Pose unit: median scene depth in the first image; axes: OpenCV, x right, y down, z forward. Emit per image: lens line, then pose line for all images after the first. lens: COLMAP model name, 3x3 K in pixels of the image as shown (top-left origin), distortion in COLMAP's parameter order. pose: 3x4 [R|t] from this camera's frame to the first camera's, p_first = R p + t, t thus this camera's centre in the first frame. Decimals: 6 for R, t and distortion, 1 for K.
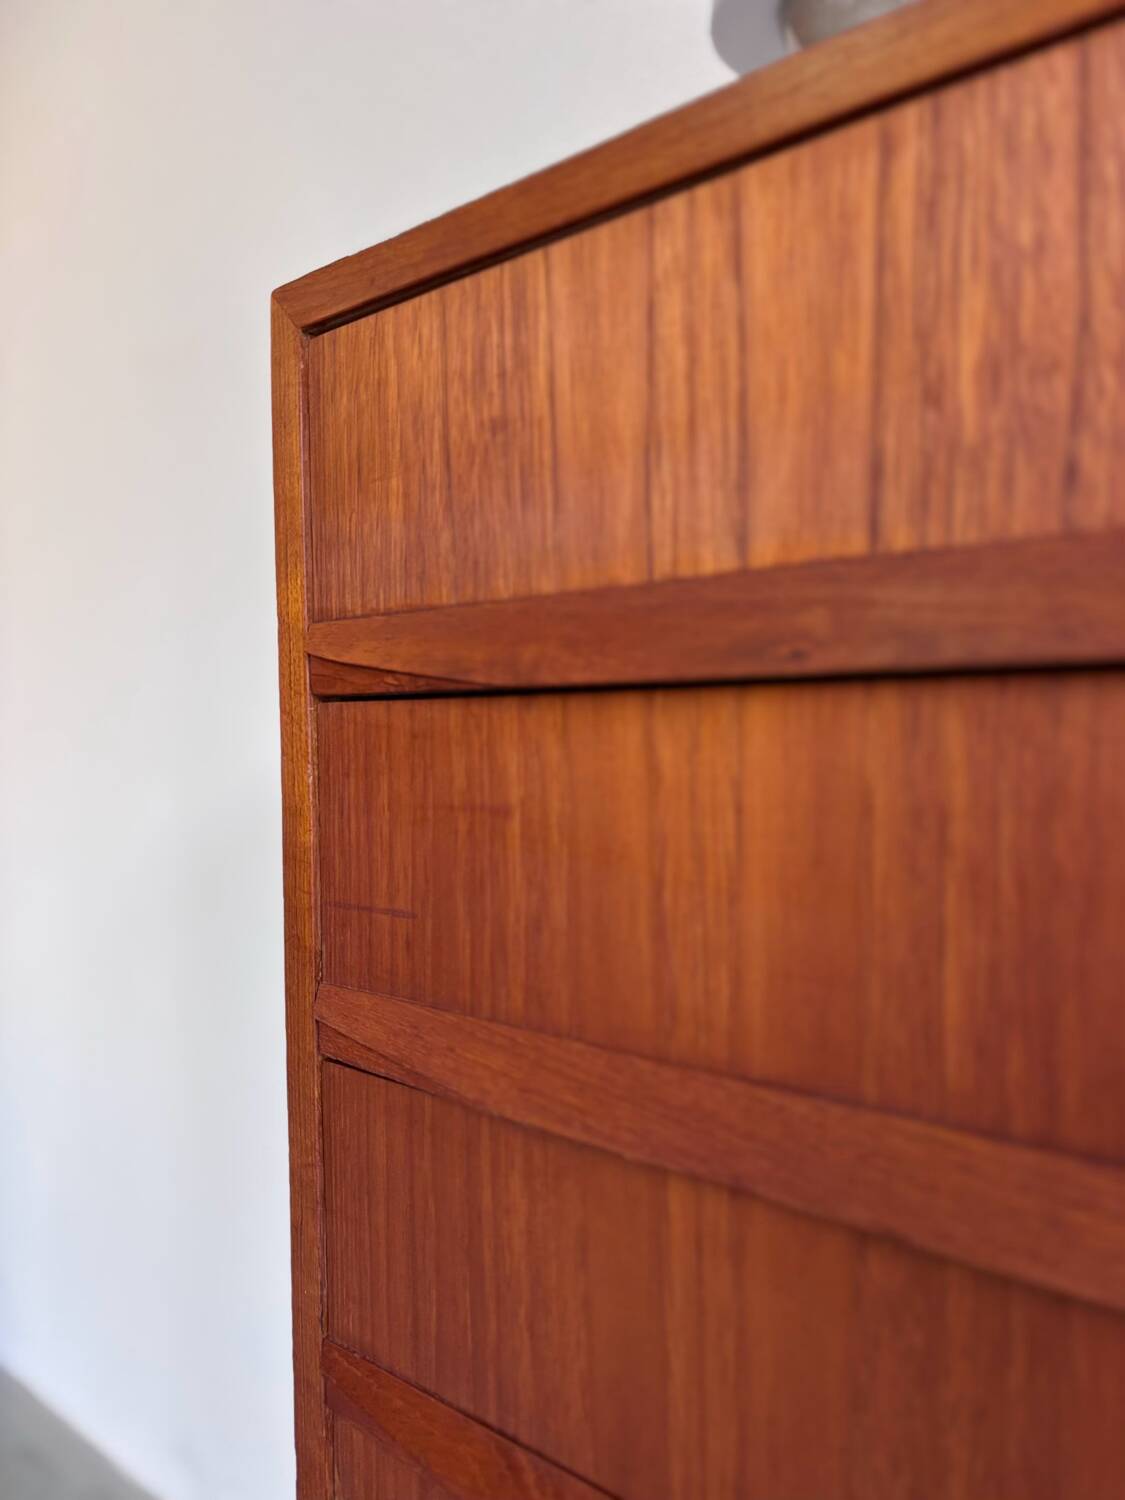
lens RADIAL K [[1115.1, 0, 573.1], [0, 1115.1, 745.4], [0, 0, 1]] dist [0.044369, -0.009650]
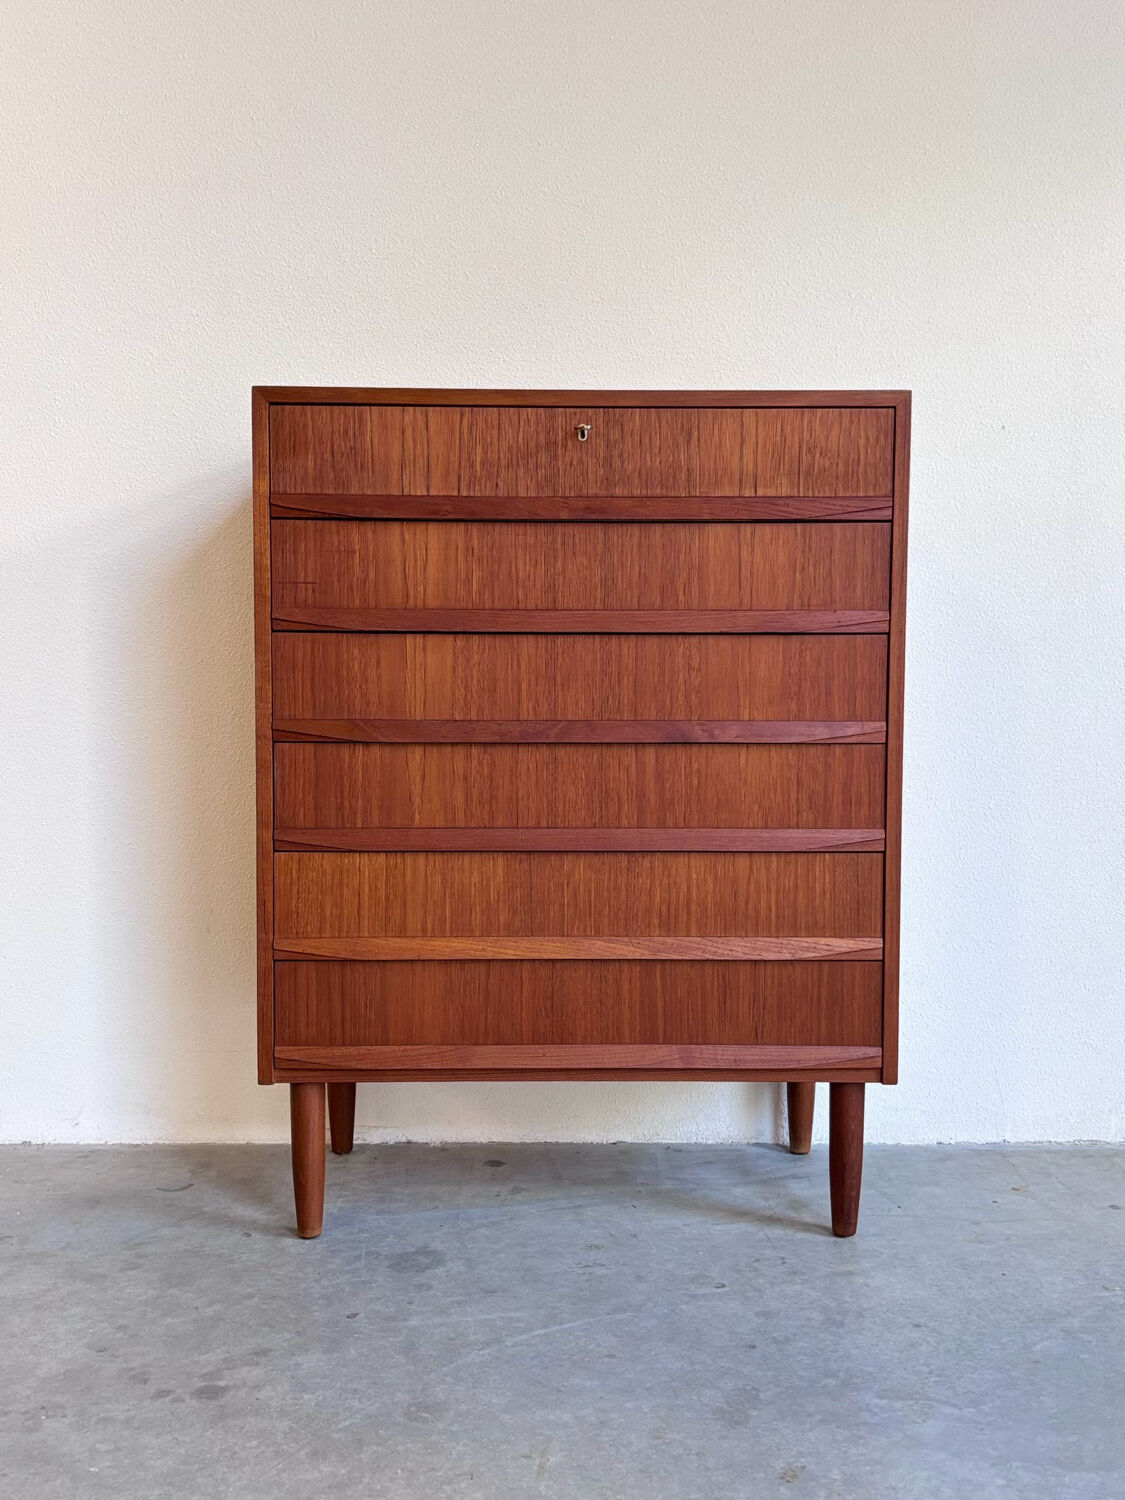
lens RADIAL K [[1468.9, 0, 559.3], [0, 1468.9, 762.0], [0, 0, 1]] dist [0.020509, 0.000000]
pose [[0.748120, -0.026028, 0.663053, -2.976143], [-0.003548, 0.999059, 0.043220, 0.576239], [-0.663554, -0.034686, 0.747324, -3.334639]]
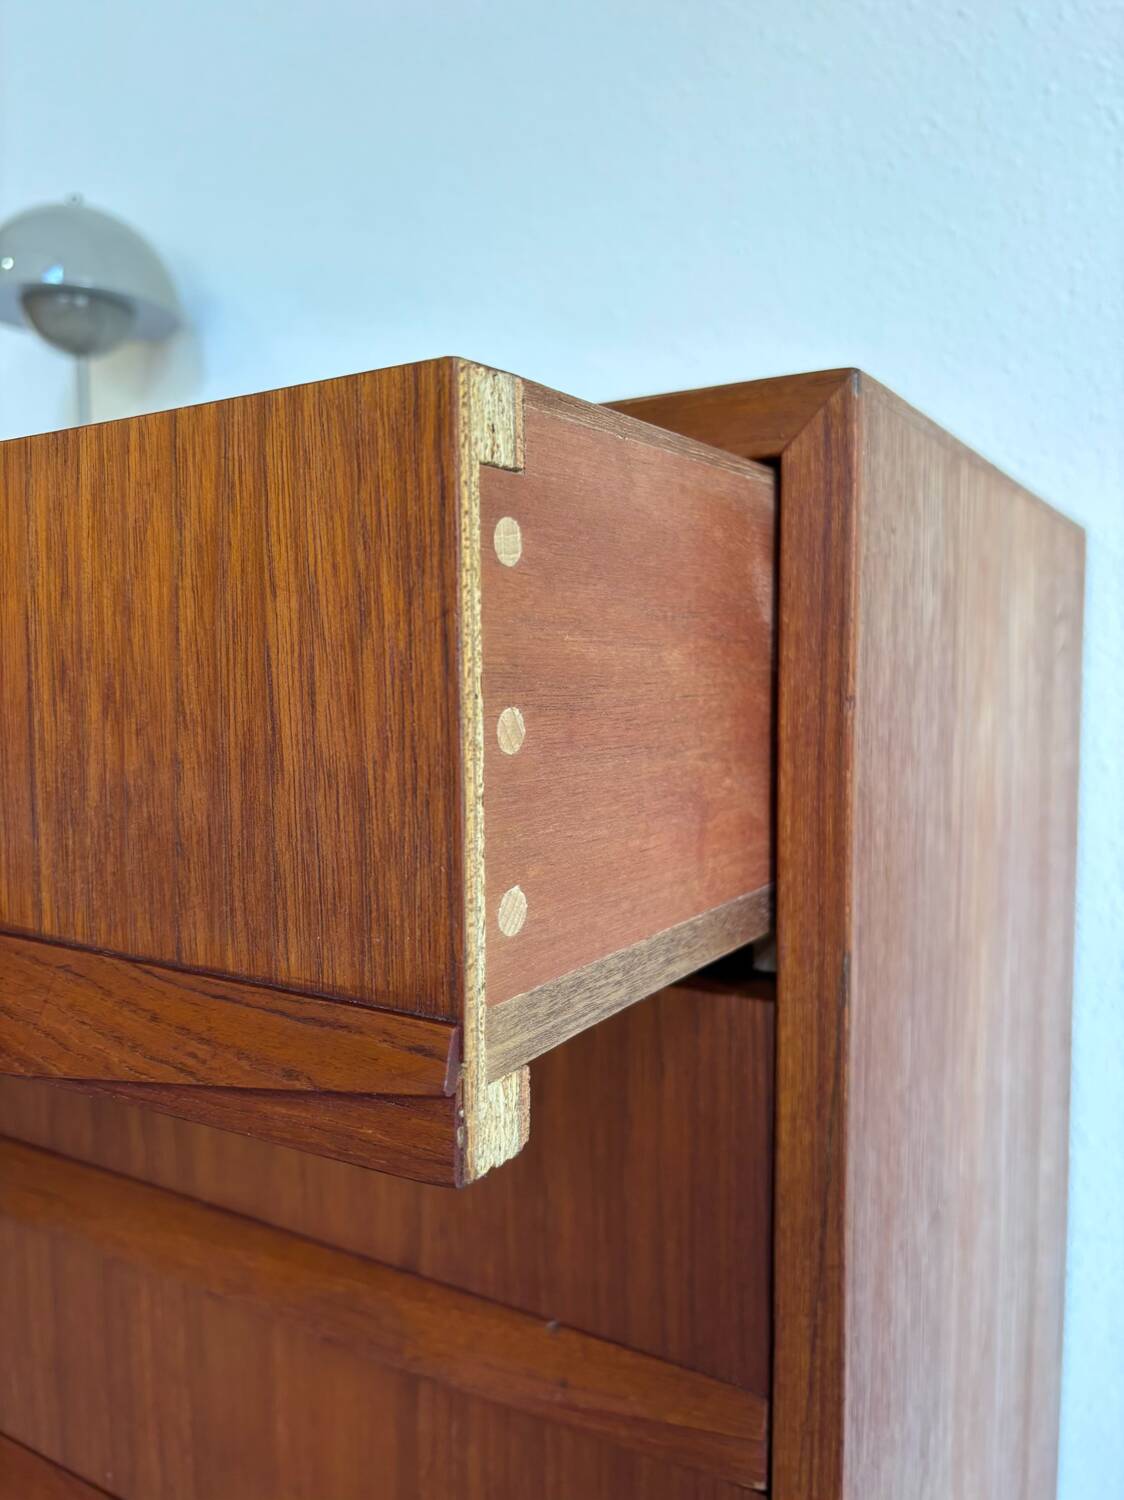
lens RADIAL K [[1115.1, 0, 559.2], [0, 1115.1, 748.1], [0, 0, 1]] dist [0.044369, -0.009650]
pose [[0.987067, -0.002191, 0.160294, 1.325177], [-0.005533, 0.998845, 0.047721, -0.289806], [-0.160214, -0.047990, 0.985915, -0.726470]]
